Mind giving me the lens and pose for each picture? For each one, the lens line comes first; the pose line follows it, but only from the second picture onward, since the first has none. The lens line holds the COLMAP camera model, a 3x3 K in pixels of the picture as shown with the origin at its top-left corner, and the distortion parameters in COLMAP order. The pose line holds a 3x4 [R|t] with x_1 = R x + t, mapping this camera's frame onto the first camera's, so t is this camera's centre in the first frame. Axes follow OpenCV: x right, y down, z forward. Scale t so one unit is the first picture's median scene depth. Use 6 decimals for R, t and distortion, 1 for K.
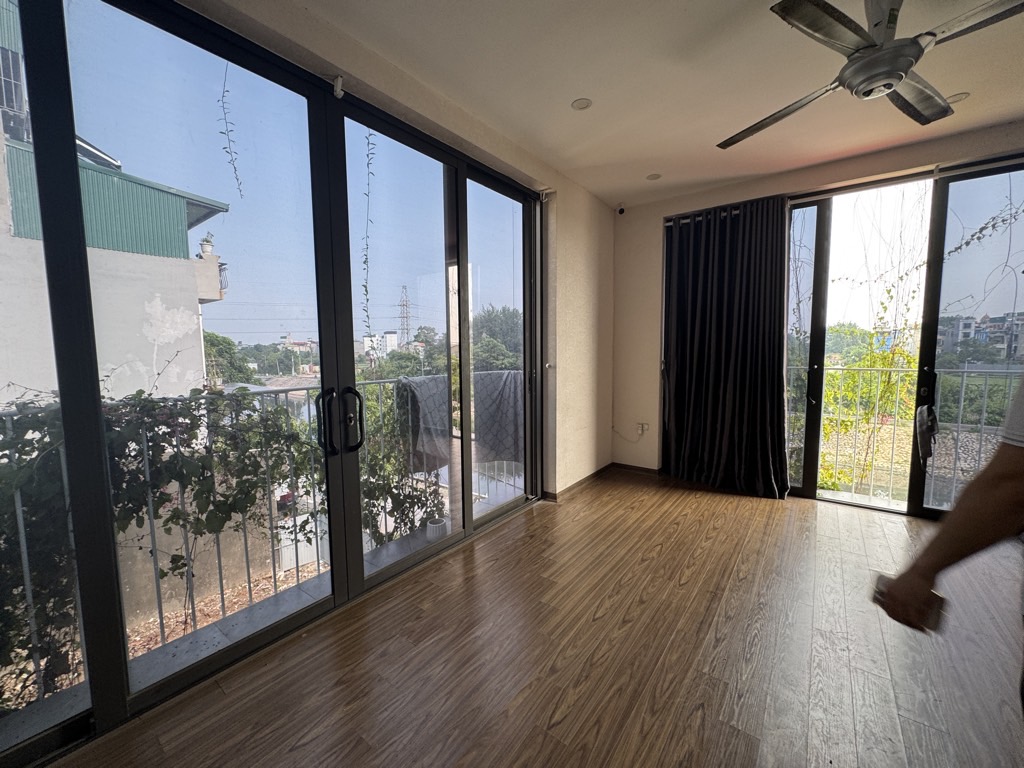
lens RADIAL K [[407.8, 0, 512.0], [0, 407.8, 384.0], [0, 0, 1]] dist [-0.002165, -0.000086]
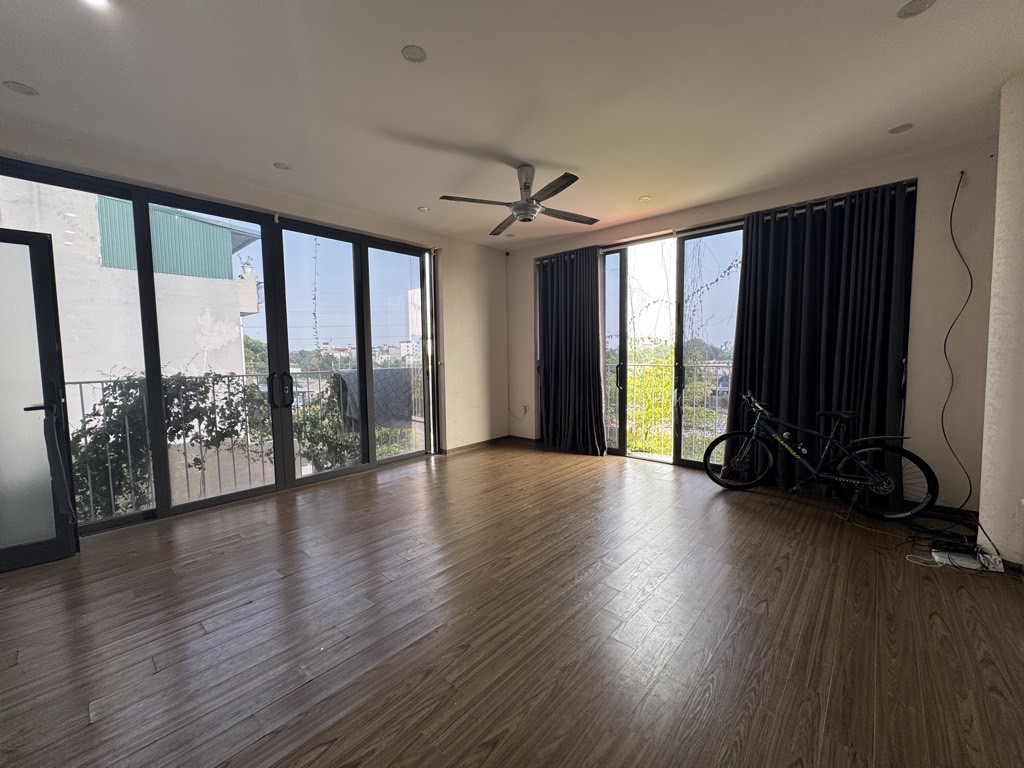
lens RADIAL K [[407.8, 0, 512.0], [0, 407.8, 384.0], [0, 0, 1]] dist [-0.002165, -0.000086]
pose [[0.996518, 0.002297, -0.083346, 0.521480], [-0.003271, 0.999928, -0.011559, 0.052406], [0.083313, 0.011791, 0.996454, -0.508680]]
